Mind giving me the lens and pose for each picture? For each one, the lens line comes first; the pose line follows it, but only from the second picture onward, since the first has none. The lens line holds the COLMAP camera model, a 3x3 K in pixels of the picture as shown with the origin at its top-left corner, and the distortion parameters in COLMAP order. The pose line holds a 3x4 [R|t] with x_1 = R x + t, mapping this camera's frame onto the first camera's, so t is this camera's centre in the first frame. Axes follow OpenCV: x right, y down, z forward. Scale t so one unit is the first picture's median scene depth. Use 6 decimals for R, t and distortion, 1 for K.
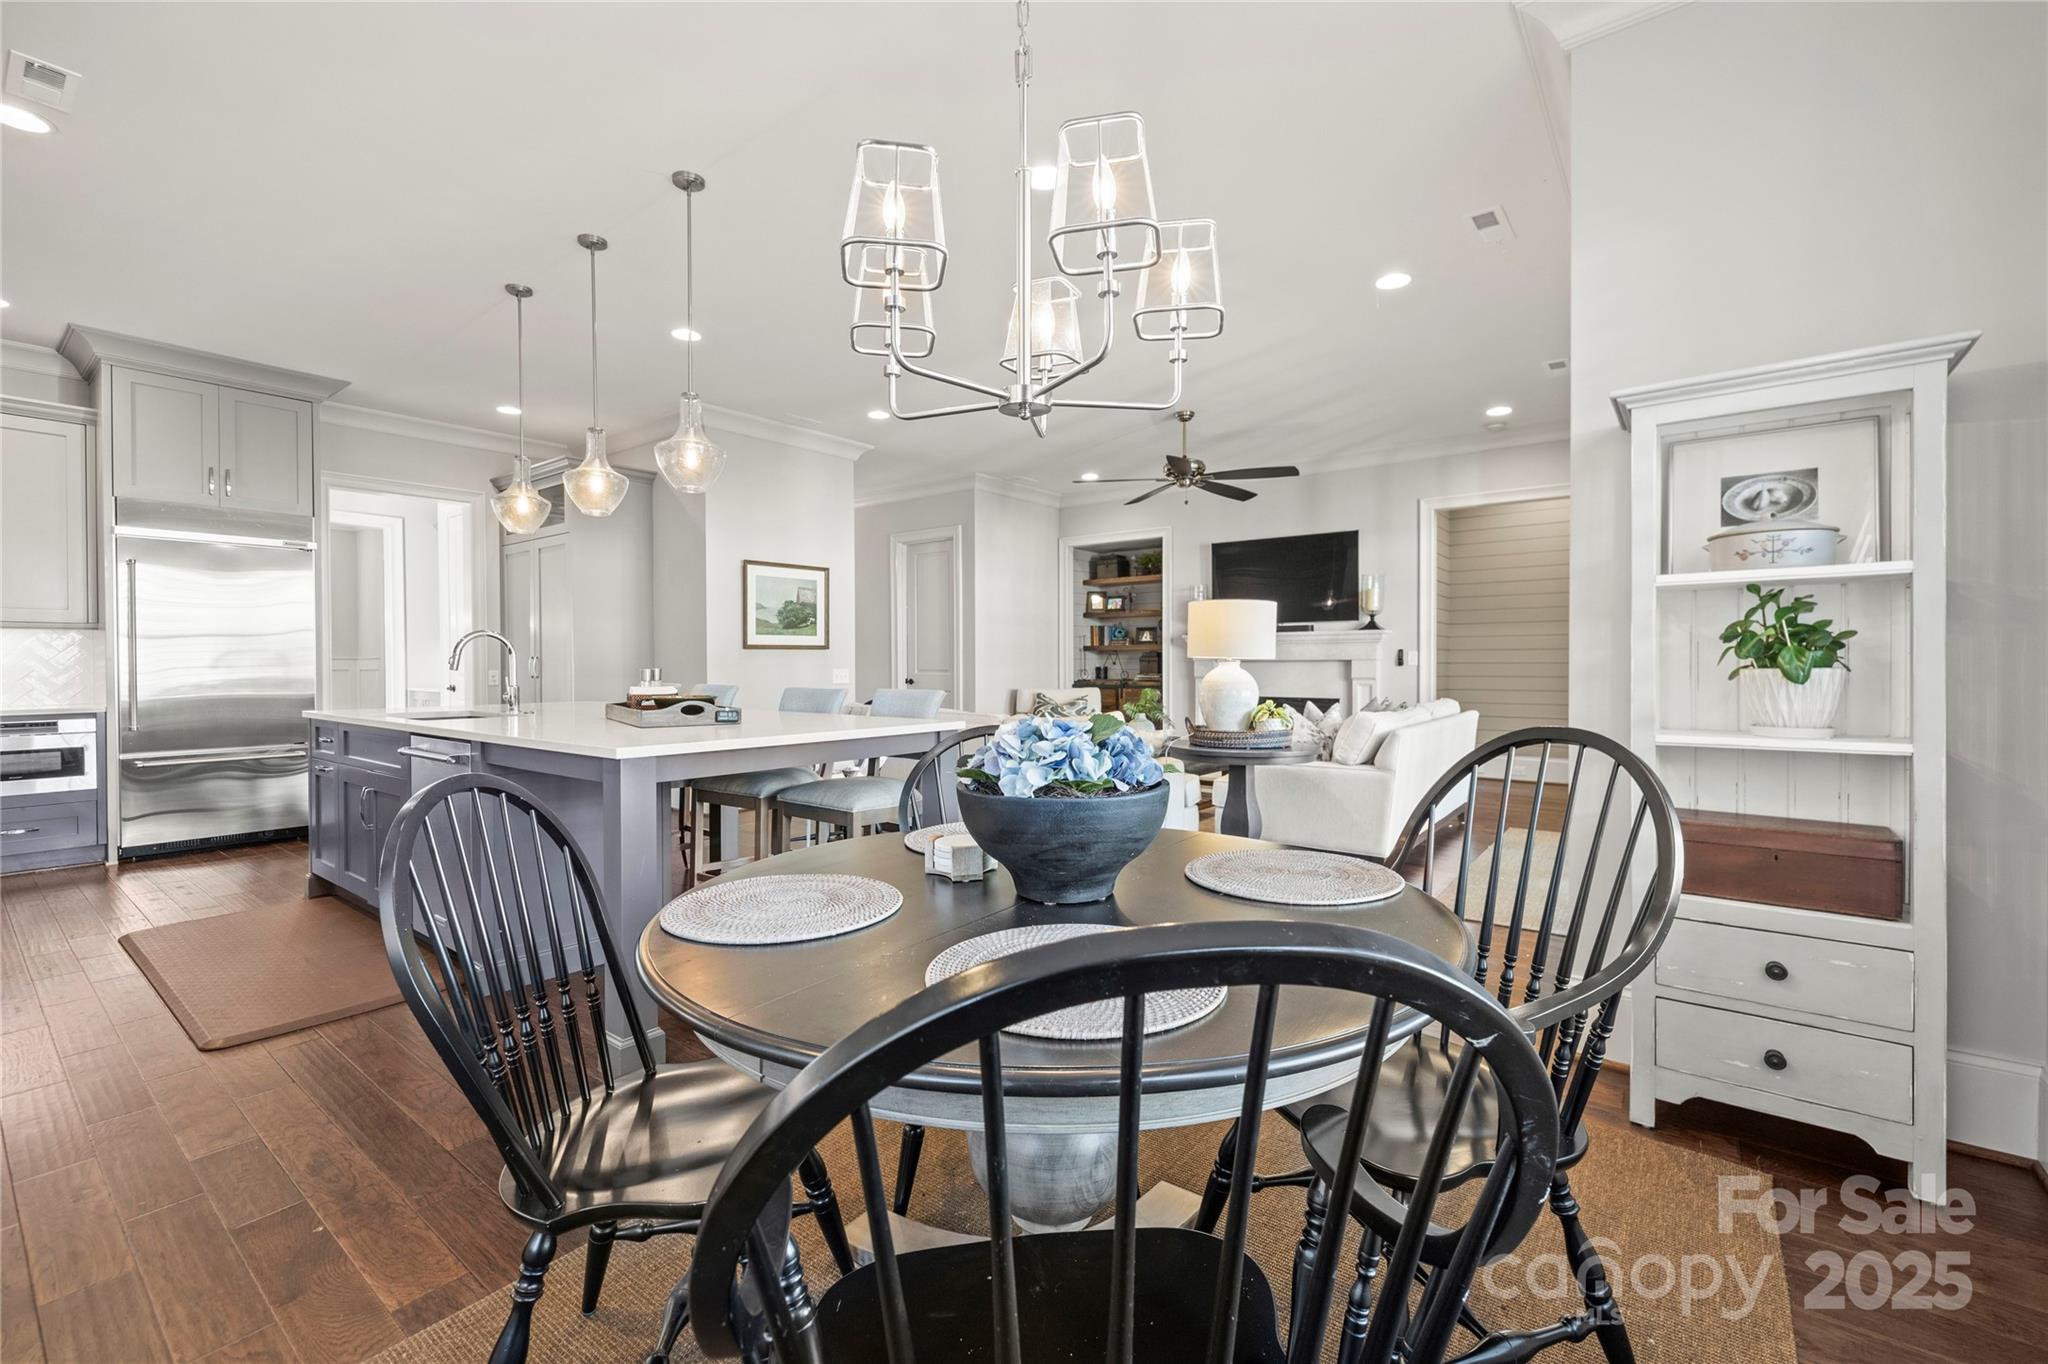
lens RADIAL K [[867.0, 0, 1026.9], [0, 867.0, 674.3], [0, 0, 1]] dist [0.000821, 0.000349]
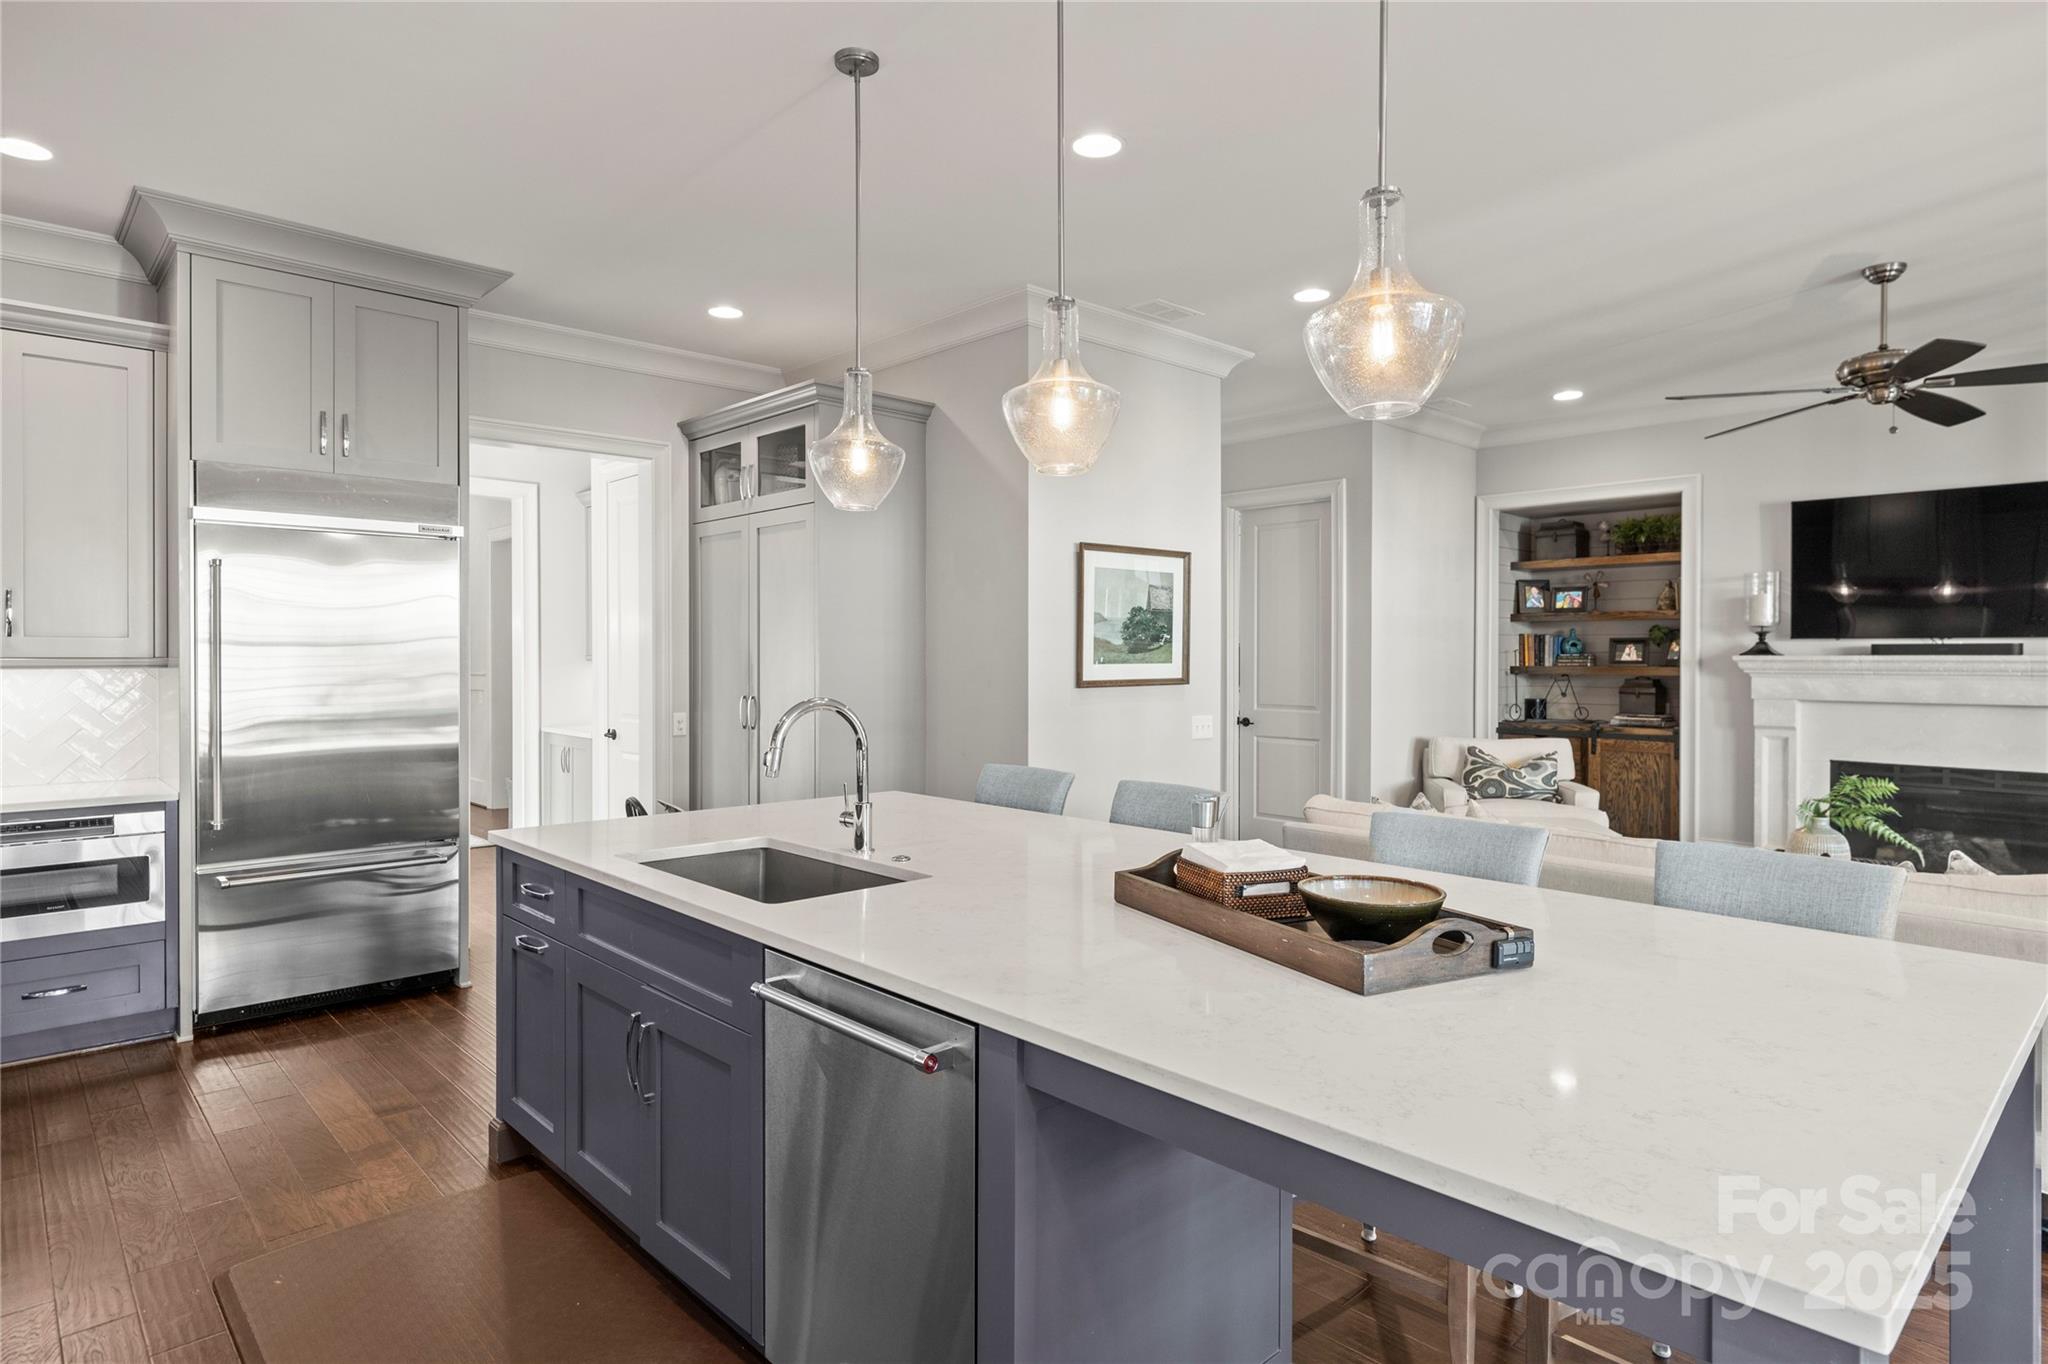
lens RADIAL K [[1126.7, 0, 1023.6], [0, 1126.7, 669.3], [0, 0, 1]] dist [0.000777, 0.001248]
pose [[0.988023, 0.006481, -0.154169, -0.253914], [-0.006813, 0.999975, -0.001626, -0.043185], [0.154155, 0.002657, 0.988043, 0.219572]]
